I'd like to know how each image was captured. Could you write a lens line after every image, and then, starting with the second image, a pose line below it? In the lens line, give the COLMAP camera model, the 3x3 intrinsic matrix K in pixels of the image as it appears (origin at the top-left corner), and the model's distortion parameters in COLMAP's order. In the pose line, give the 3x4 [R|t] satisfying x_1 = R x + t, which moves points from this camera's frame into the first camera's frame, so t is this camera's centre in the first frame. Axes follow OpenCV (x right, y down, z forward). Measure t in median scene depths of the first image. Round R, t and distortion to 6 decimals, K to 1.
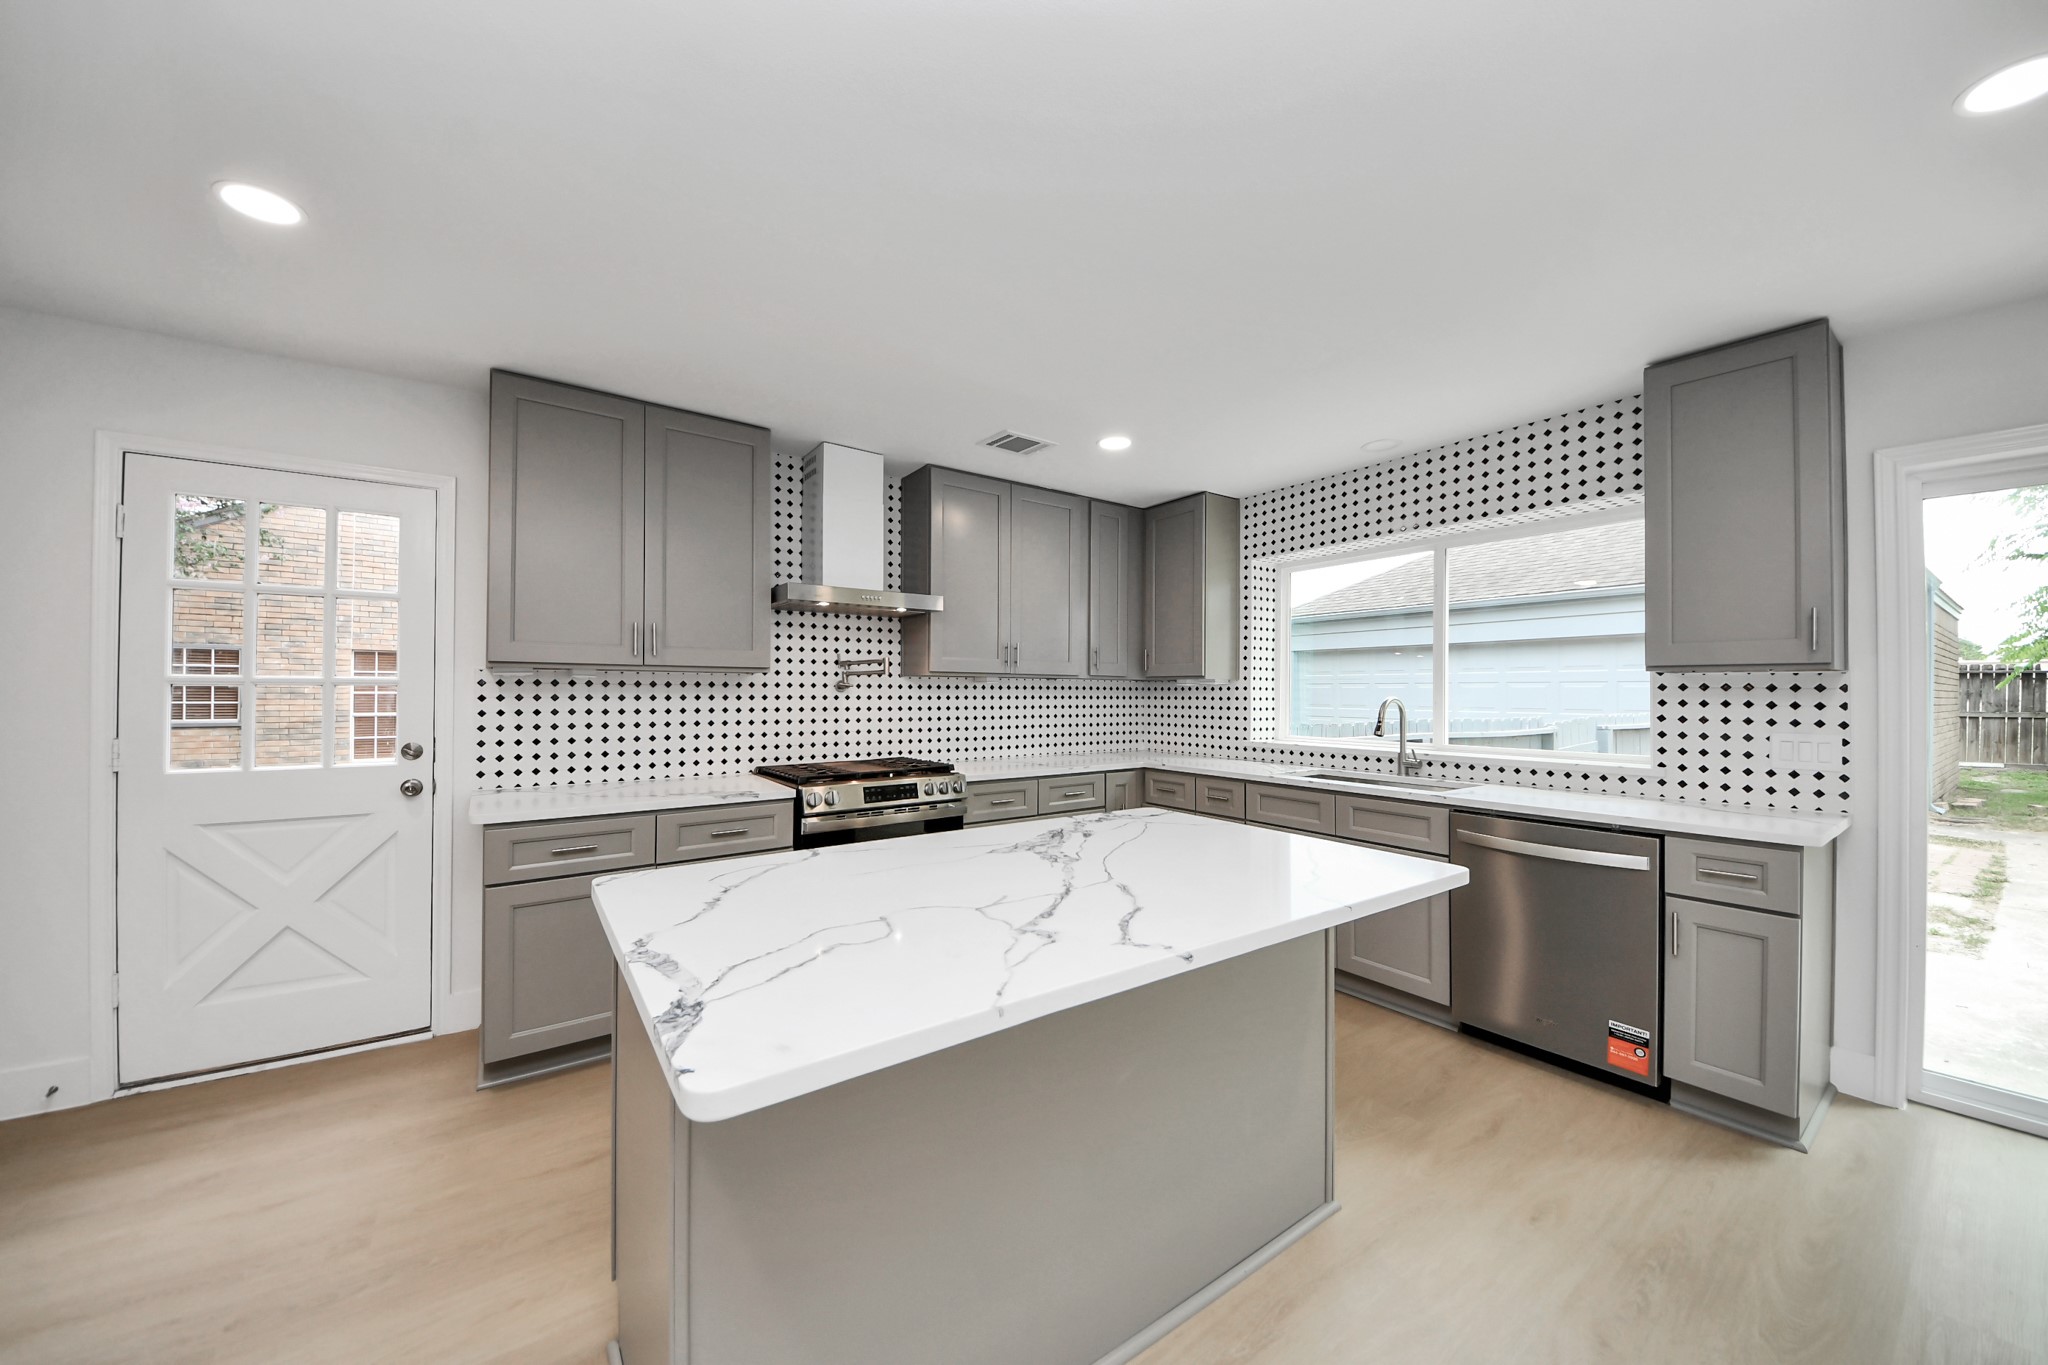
lens RADIAL K [[746.0, 0, 1019.8], [0, 746.0, 672.1], [0, 0, 1]] dist [0.000458, -0.005853]
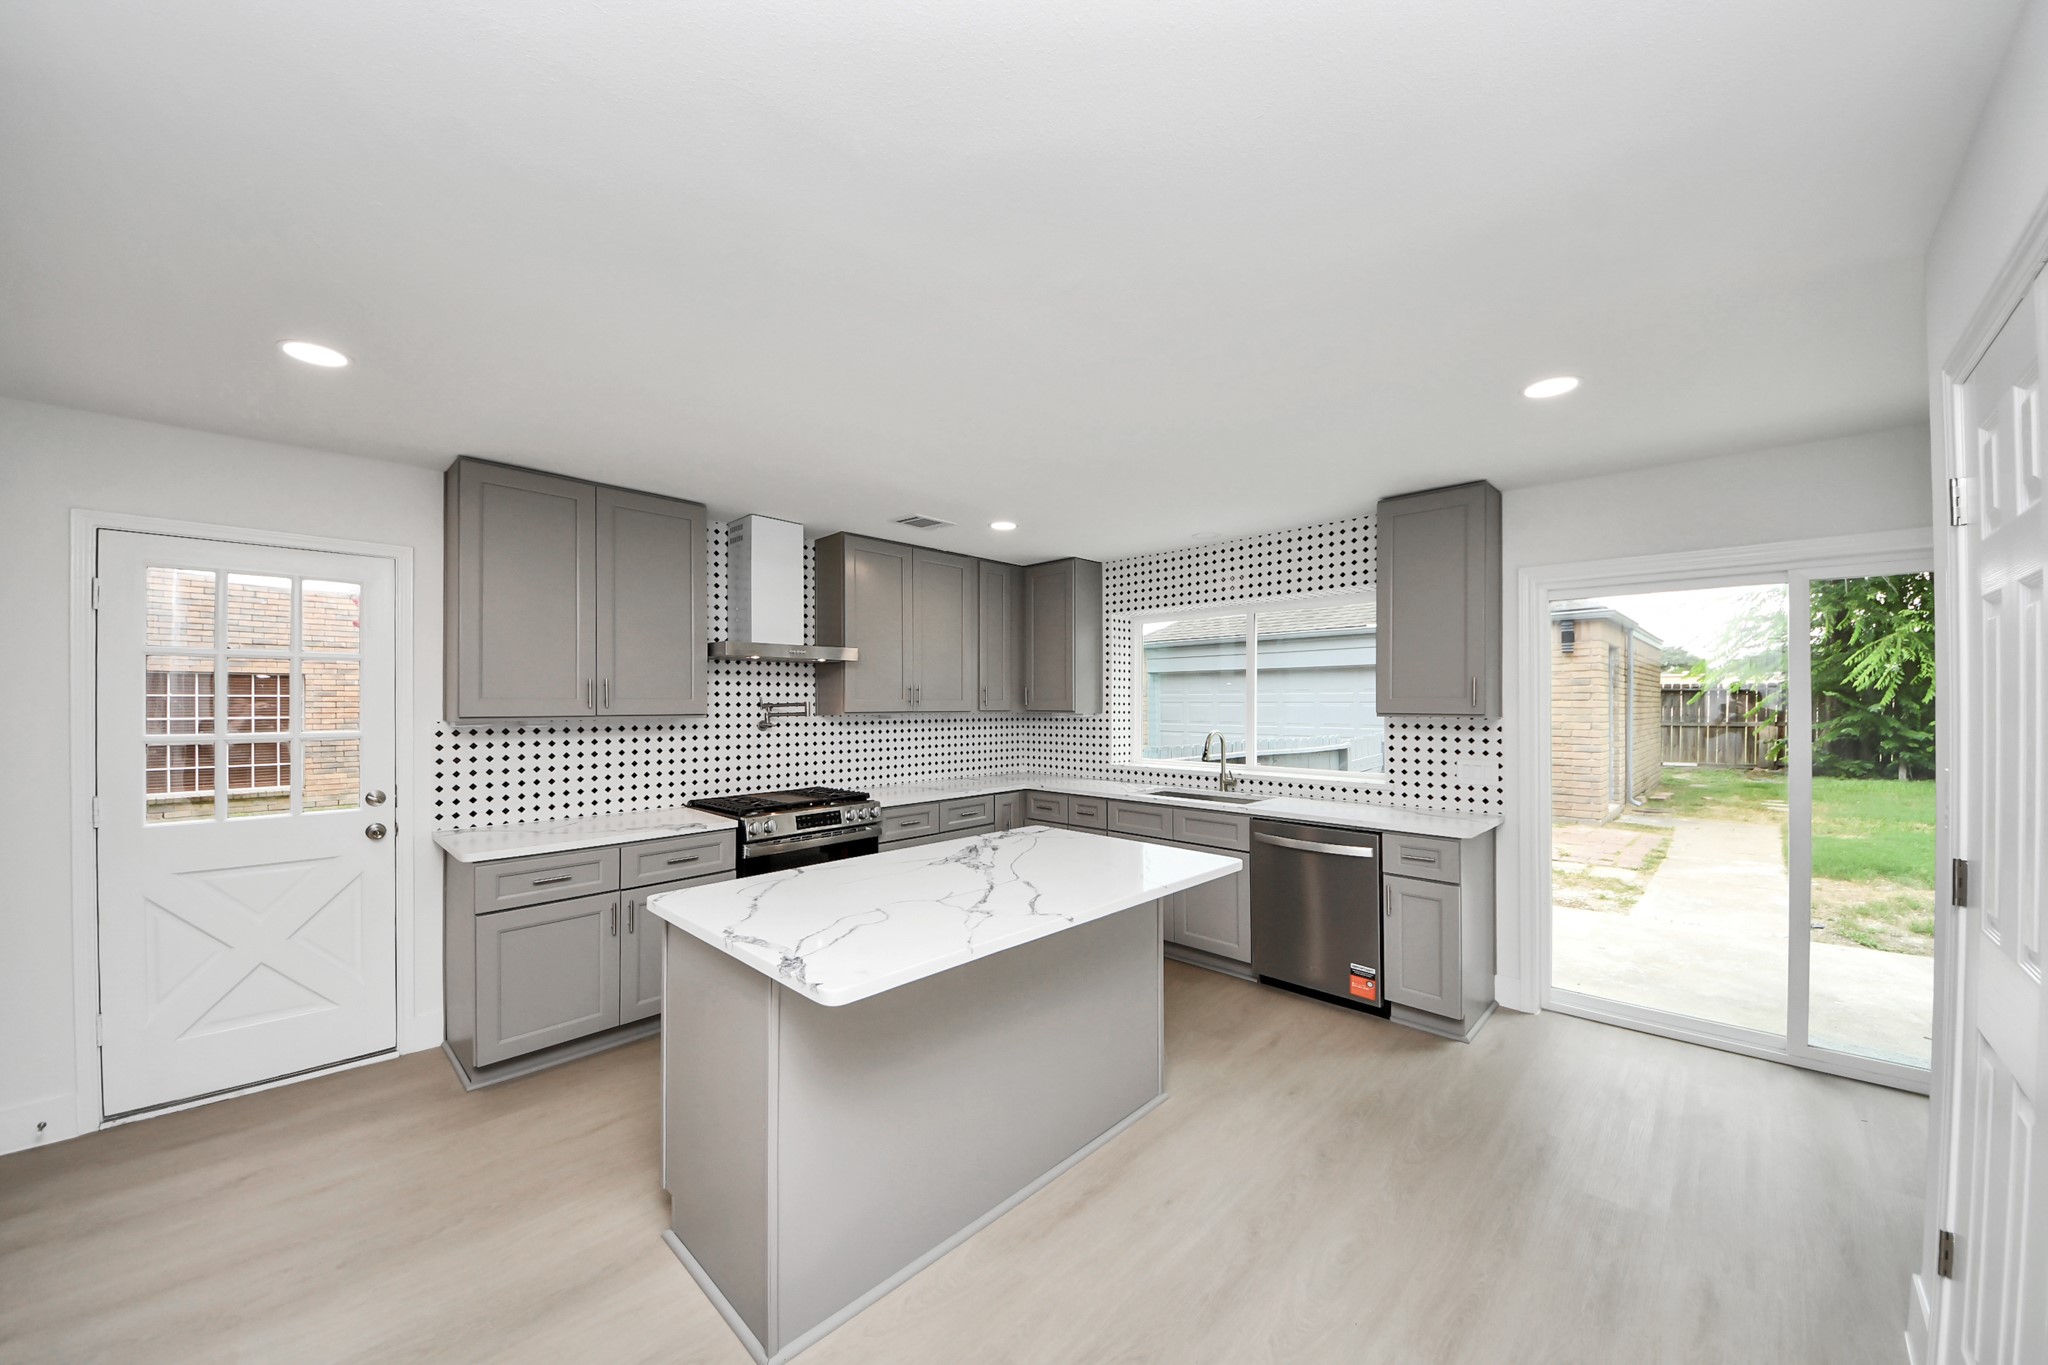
lens RADIAL K [[746.0, 0, 1025.7], [0, 746.0, 669.0], [0, 0, 1]] dist [0.000458, -0.005853]
pose [[0.983549, 0.002254, 0.180625, -0.067195], [0.001401, 0.999797, -0.020103, -0.056938], [-0.180634, 0.020026, 0.983347, -0.243421]]
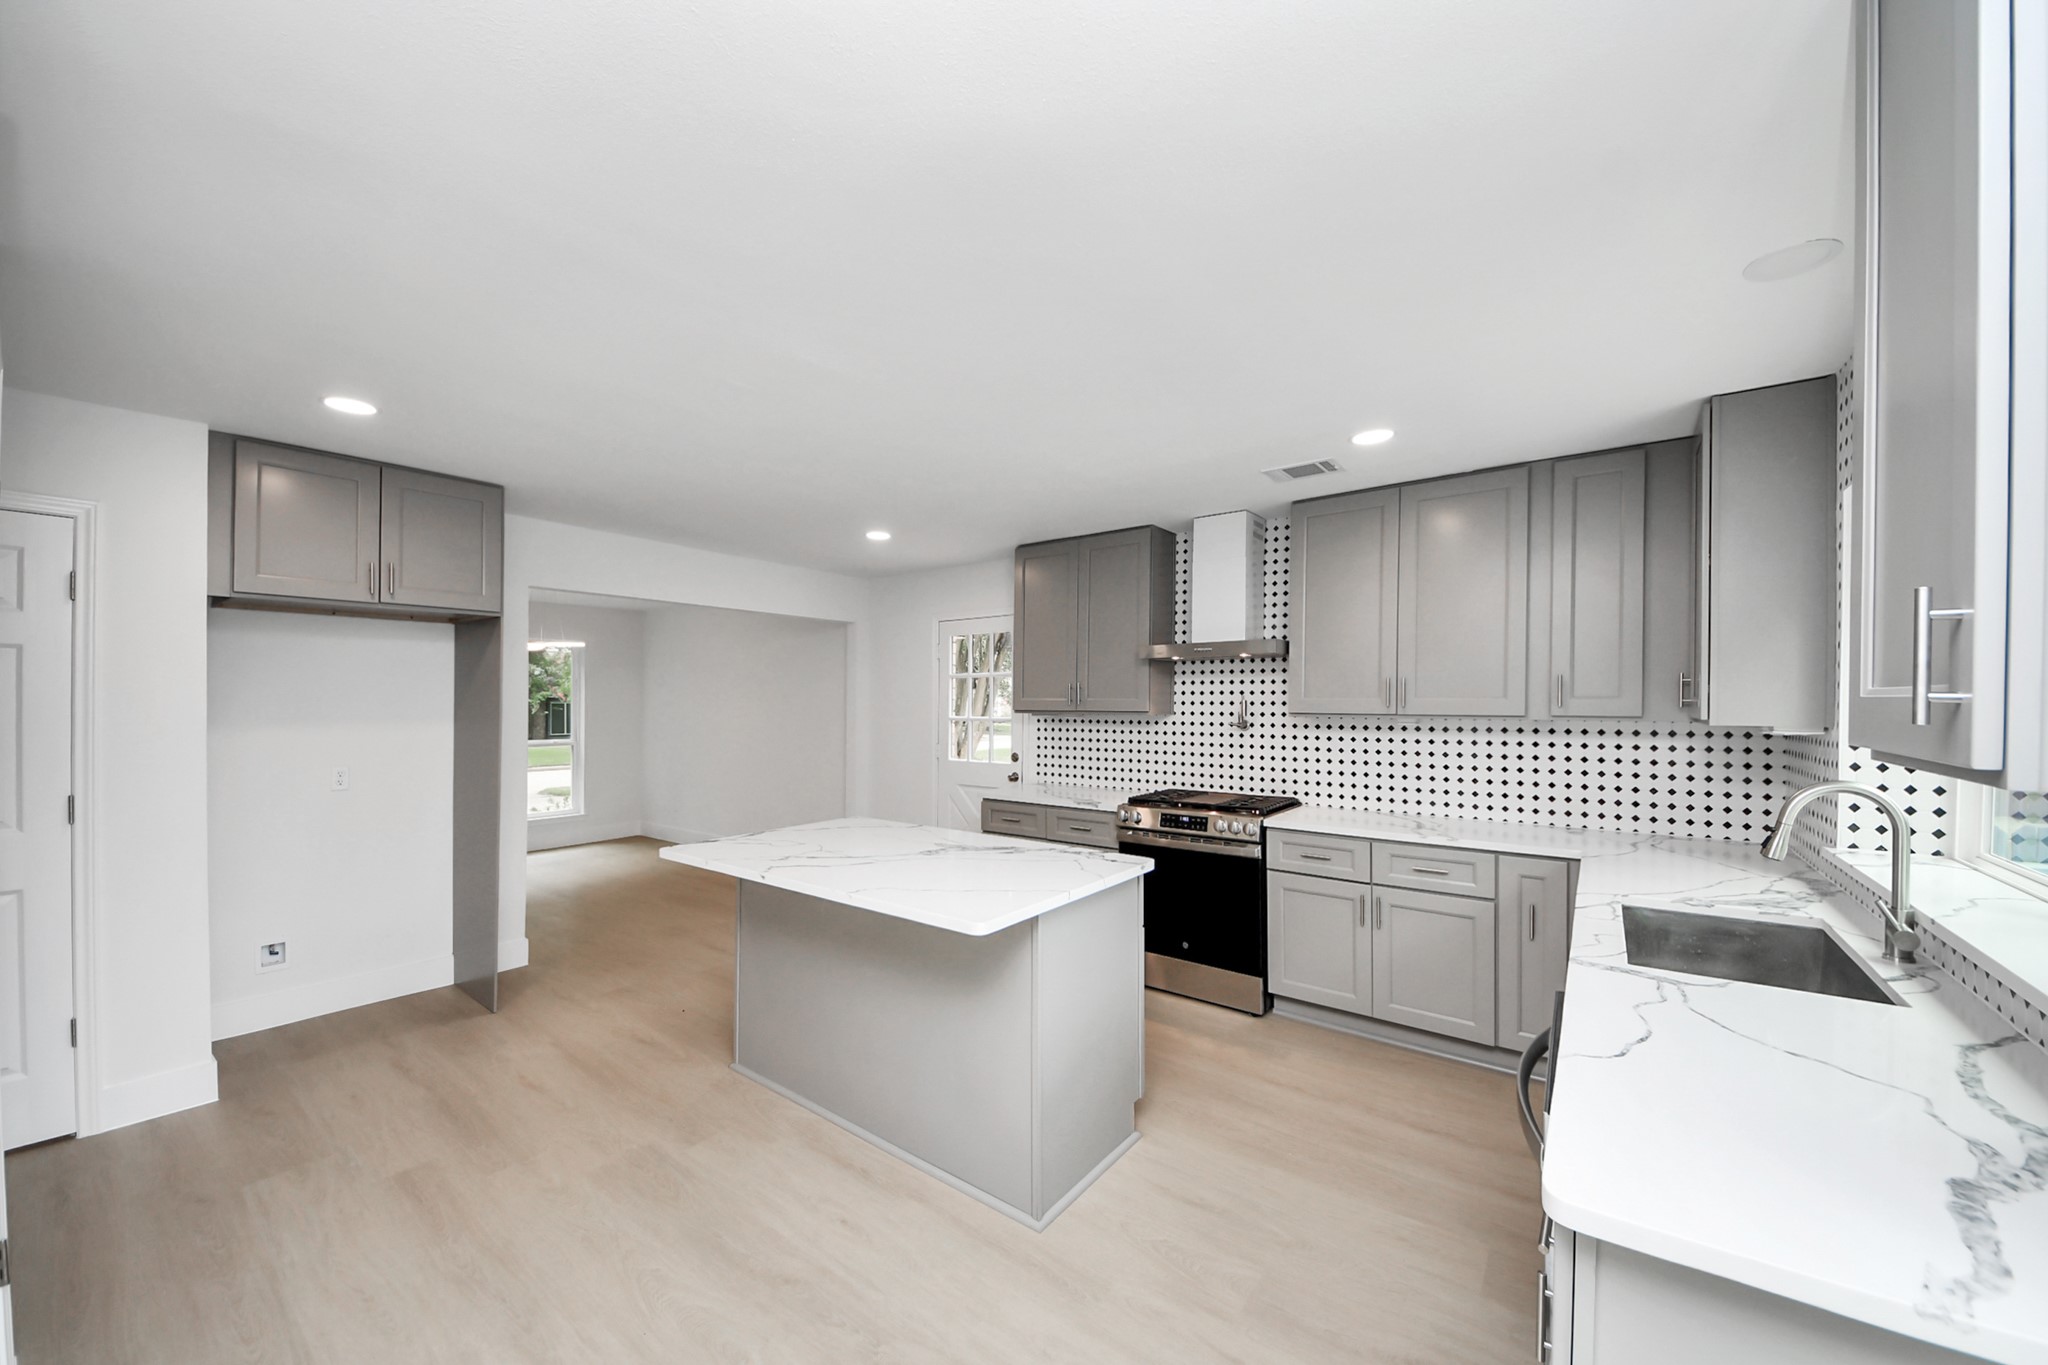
lens RADIAL K [[746.0, 0, 1034.8], [0, 746.0, 702.8], [0, 0, 1]] dist [0.000458, -0.005853]
pose [[0.284249, -0.002528, -0.958747, 0.930063], [0.022513, 0.999738, 0.004038, -0.033405], [0.958486, -0.022732, 0.284232, 0.498104]]
